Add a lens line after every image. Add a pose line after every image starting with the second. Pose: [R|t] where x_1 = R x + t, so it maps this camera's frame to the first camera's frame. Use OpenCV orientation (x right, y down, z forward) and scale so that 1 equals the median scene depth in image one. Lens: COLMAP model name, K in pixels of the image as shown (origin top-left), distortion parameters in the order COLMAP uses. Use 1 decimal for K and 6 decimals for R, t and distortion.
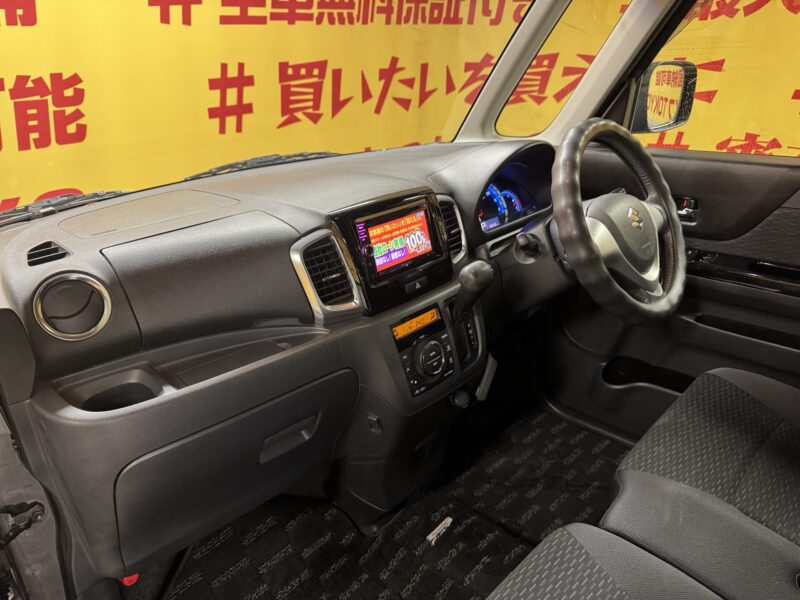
lens RADIAL K [[579.9, 0, 404.6], [0, 579.9, 298.0], [0, 0, 1]] dist [-0.001000, -0.007908]
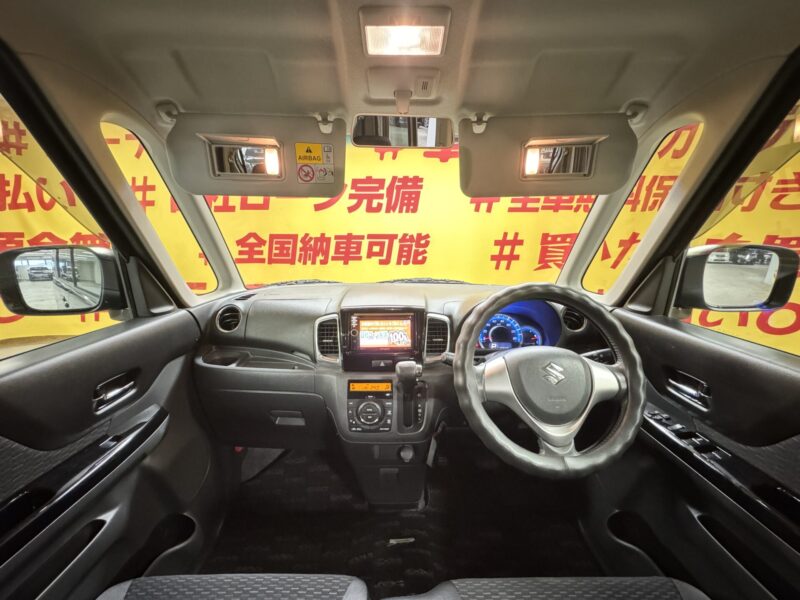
lens RADIAL K [[319.5, 0, 396.4], [0, 319.5, 301.7], [0, 0, 1]] dist [-0.006364, -0.000106]
pose [[0.692496, 0.185994, -0.697033, 0.227986], [-0.303473, 0.951652, -0.047561, -0.056165], [0.654488, 0.244466, 0.715460, 0.137345]]
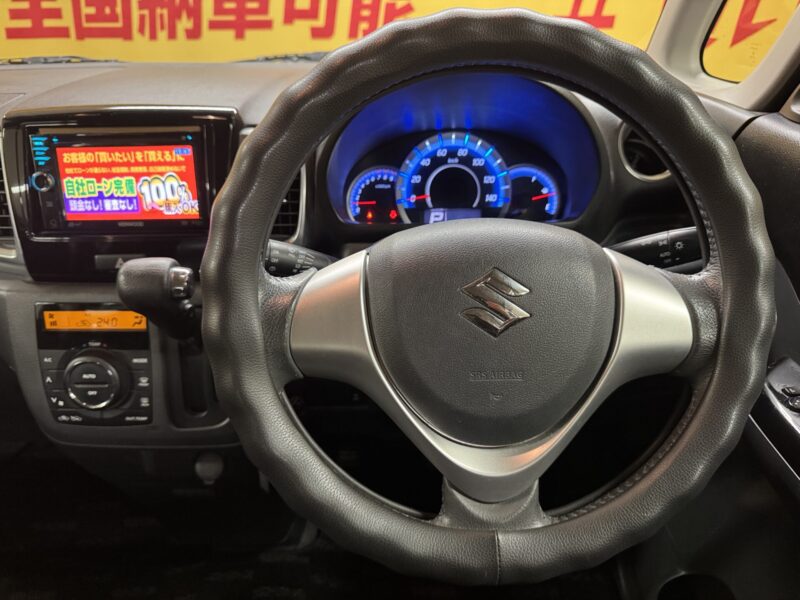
lens RADIAL K [[579.9, 0, 396.9], [0, 579.9, 301.0], [0, 0, 1]] dist [-0.001000, -0.007908]
pose [[0.687184, 0.376535, -0.621288, 0.225217], [-0.302873, 0.925822, 0.226103, -0.077268], [0.660338, 0.032797, 0.750252, 0.274192]]
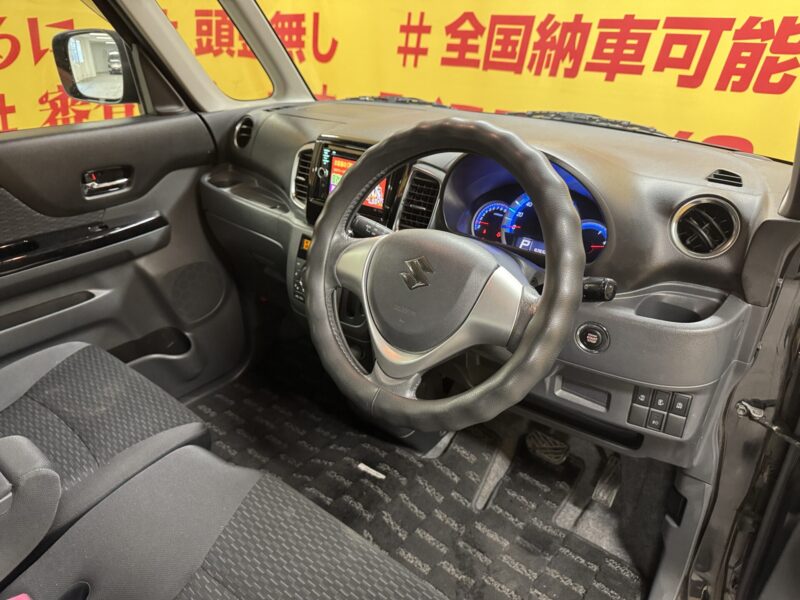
lens RADIAL K [[579.9, 0, 395.2], [0, 579.9, 305.4], [0, 0, 1]] dist [-0.001000, -0.007908]
pose [[0.067308, 0.486275, -0.871209, 0.394994], [-0.394509, 0.815001, 0.424423, -0.149492], [0.916423, 0.315133, 0.246696, 0.323990]]
